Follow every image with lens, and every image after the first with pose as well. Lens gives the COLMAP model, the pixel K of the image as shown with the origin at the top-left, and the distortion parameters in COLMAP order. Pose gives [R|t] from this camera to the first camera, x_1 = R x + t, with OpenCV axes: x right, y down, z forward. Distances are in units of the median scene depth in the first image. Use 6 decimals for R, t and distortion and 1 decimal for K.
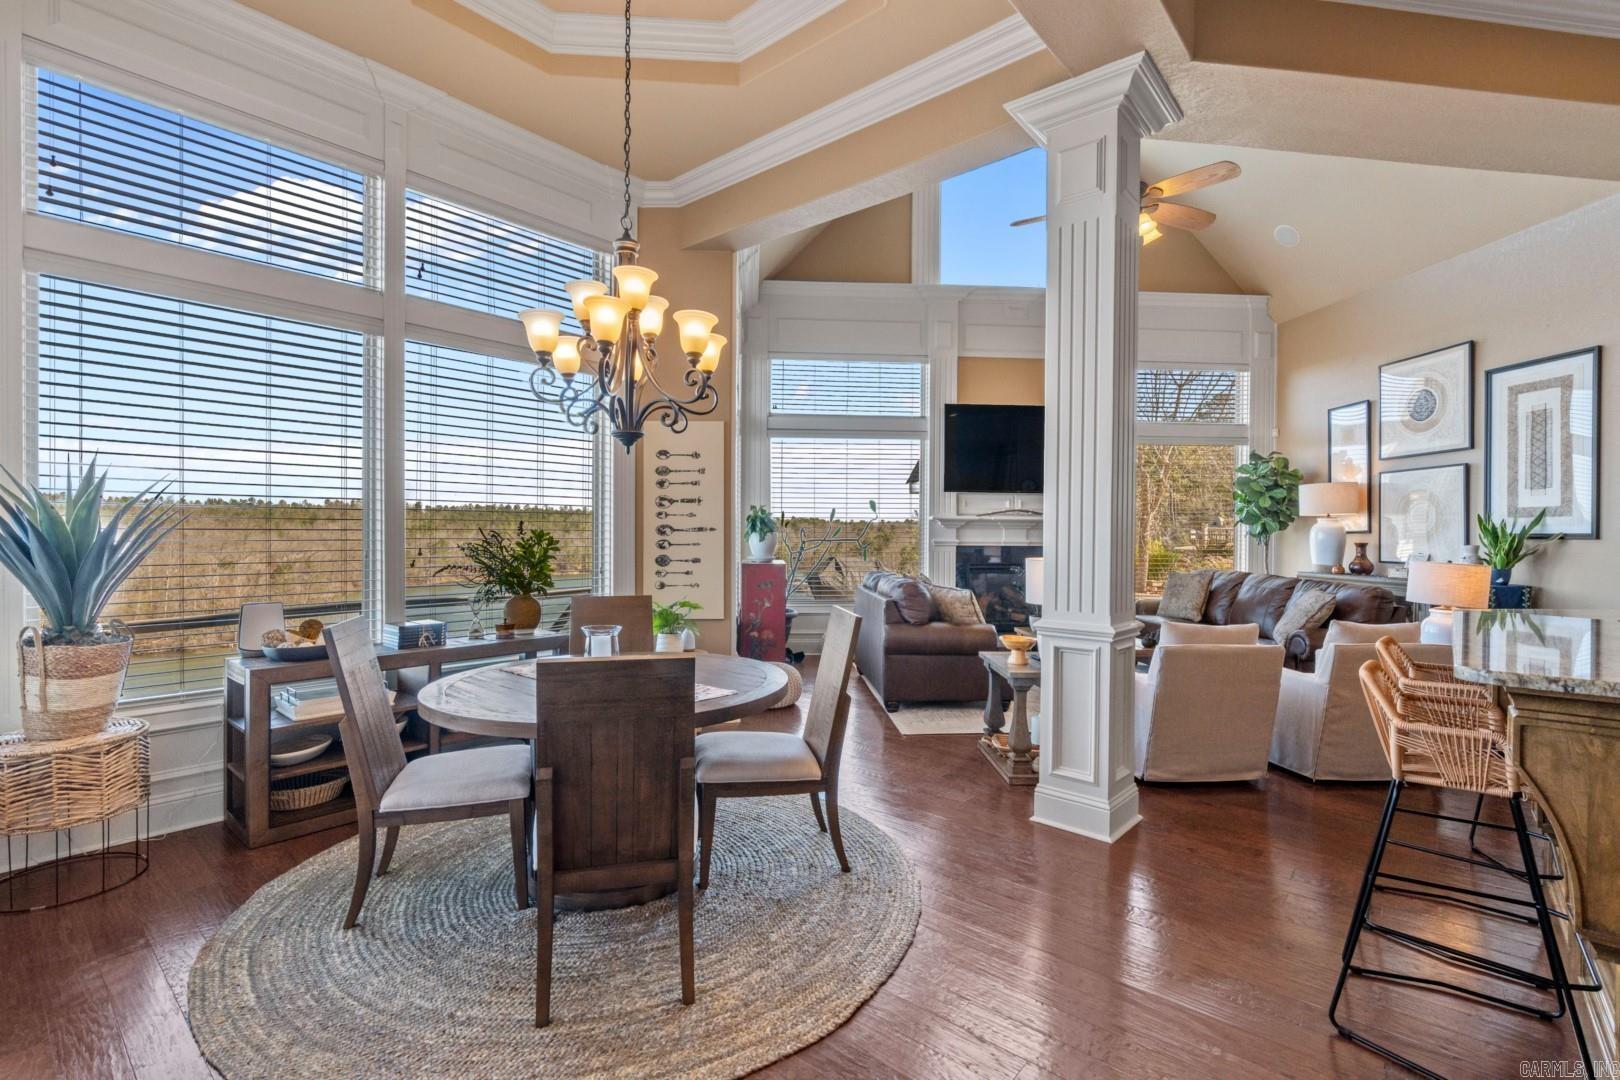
lens RADIAL K [[739.3, 0, 800.6], [0, 739.3, 538.7], [0, 0, 1]] dist [-0.005739, 0.002357]
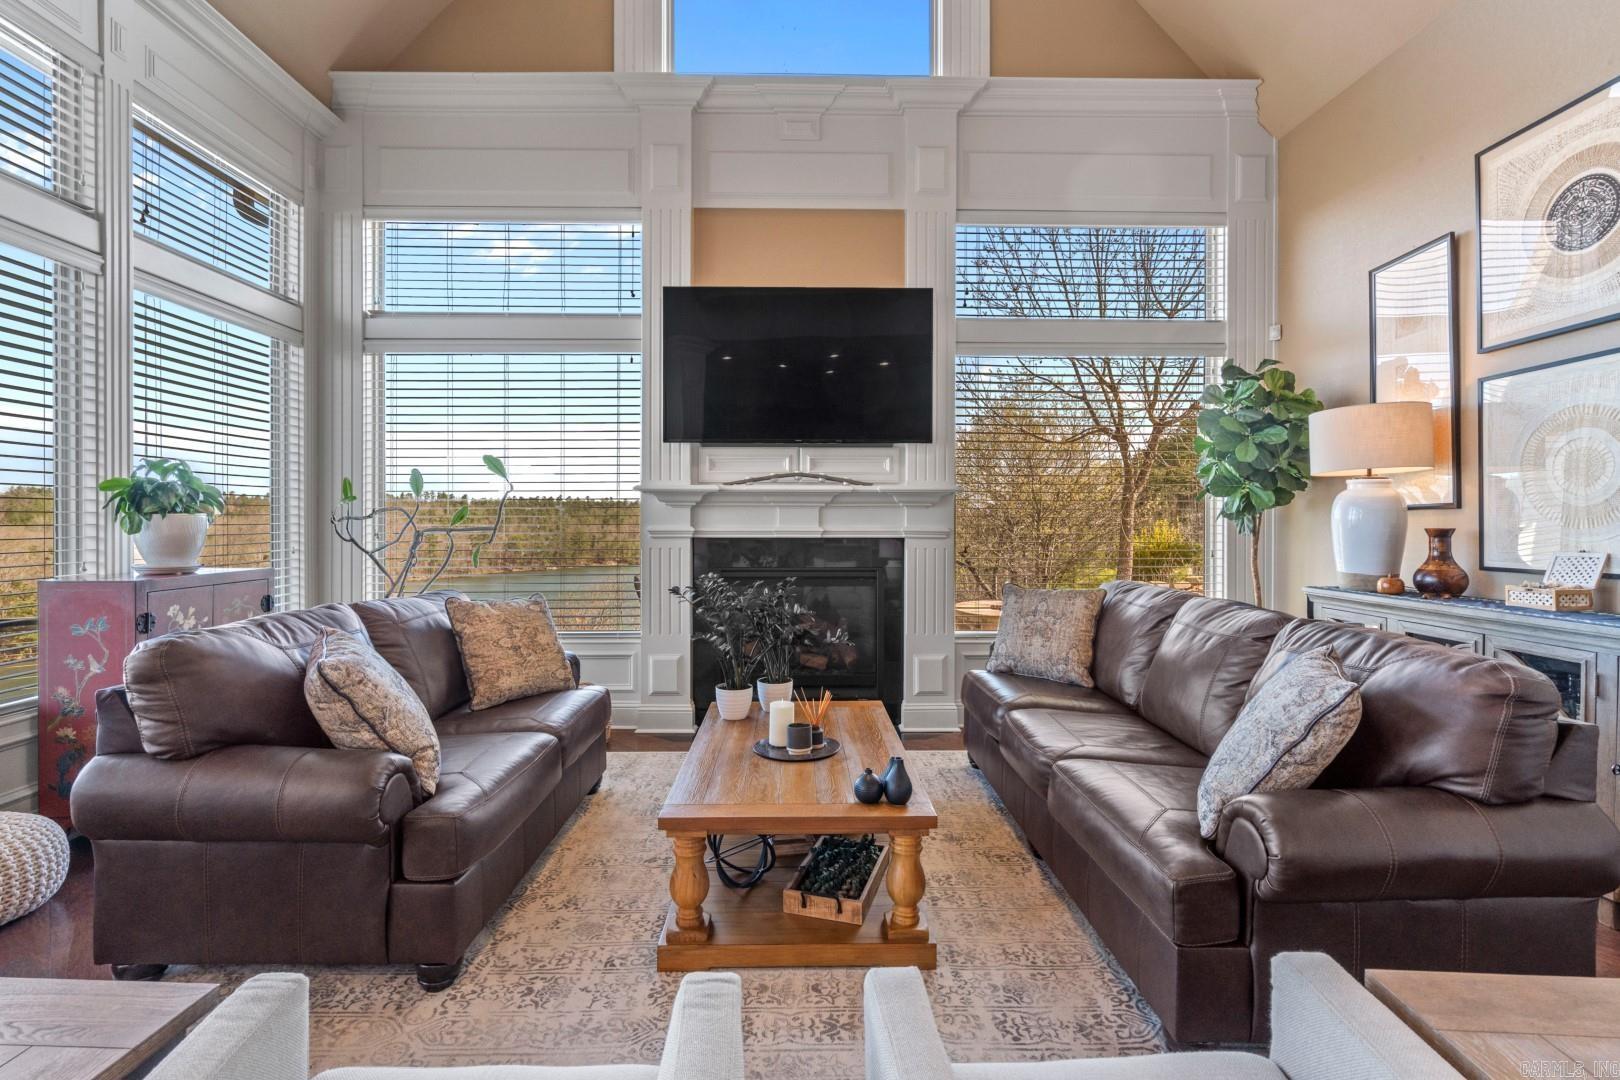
lens RADIAL K [[739.3, 0, 800.0], [0, 739.3, 527.3], [0, 0, 1]] dist [-0.005739, 0.002357]
pose [[0.998326, -0.006061, -0.057524, 0.375013], [0.005884, 0.999977, -0.003248, 0.004080], [0.057543, 0.002904, 0.998339, 0.501136]]
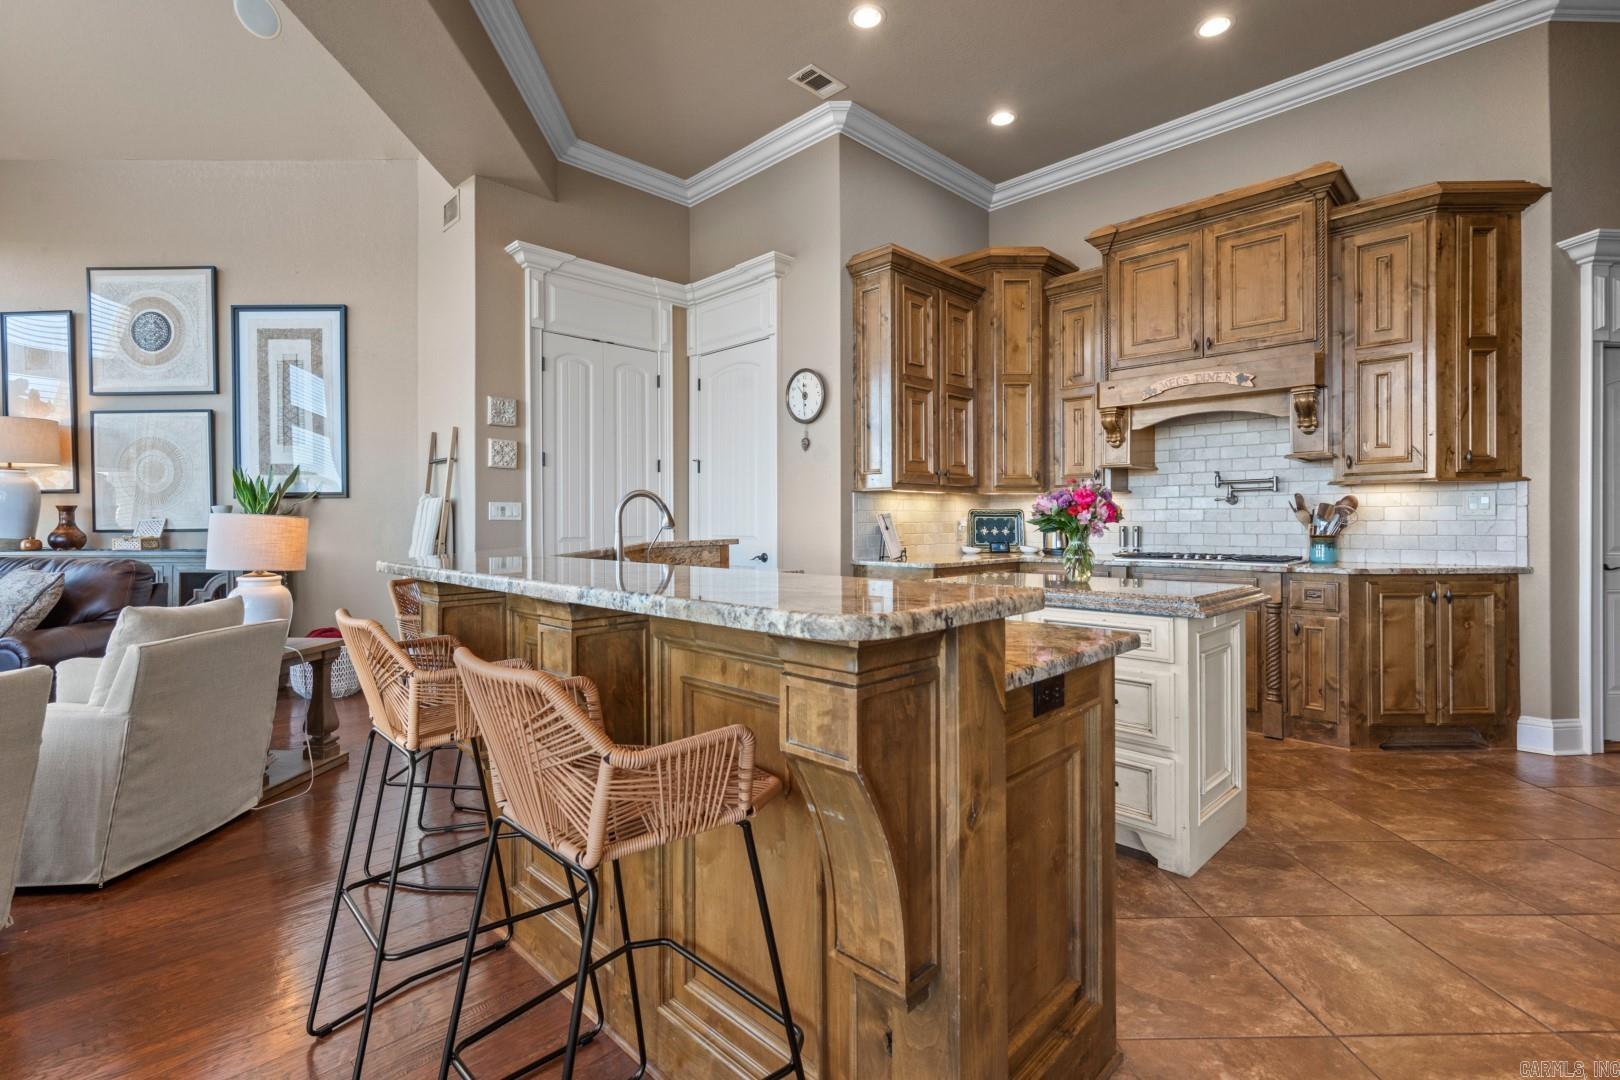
lens RADIAL K [[739.3, 0, 807.5], [0, 739.3, 523.9], [0, 0, 1]] dist [-0.005739, 0.002357]
pose [[0.067975, -0.011726, 0.997618, 0.088362], [0.011177, 0.999877, 0.010991, 0.023813], [-0.997624, 0.010403, 0.068098, 0.225629]]
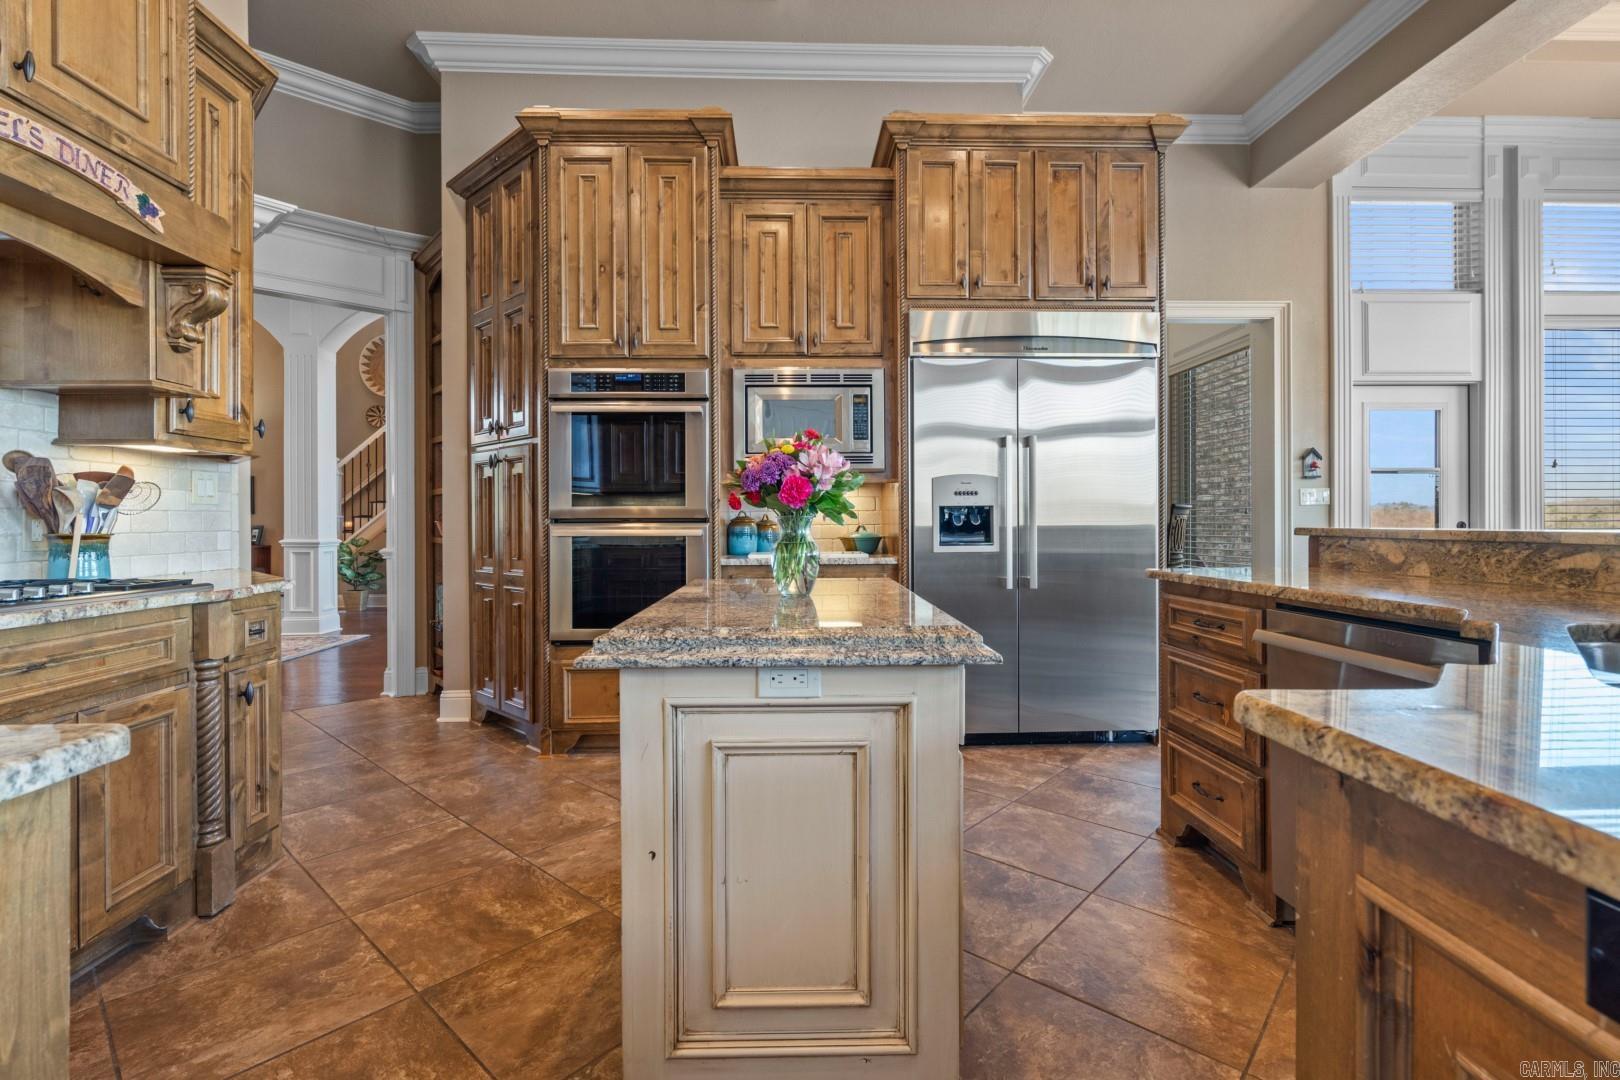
lens RADIAL K [[739.3, 0, 804.4], [0, 739.3, 521.5], [0, 0, 1]] dist [-0.005739, 0.002357]
pose [[-0.731206, -0.002290, -0.682152, 0.694748], [-0.004560, 0.999988, 0.001531, 0.036537], [0.682141, 0.004230, -0.731208, 0.294436]]
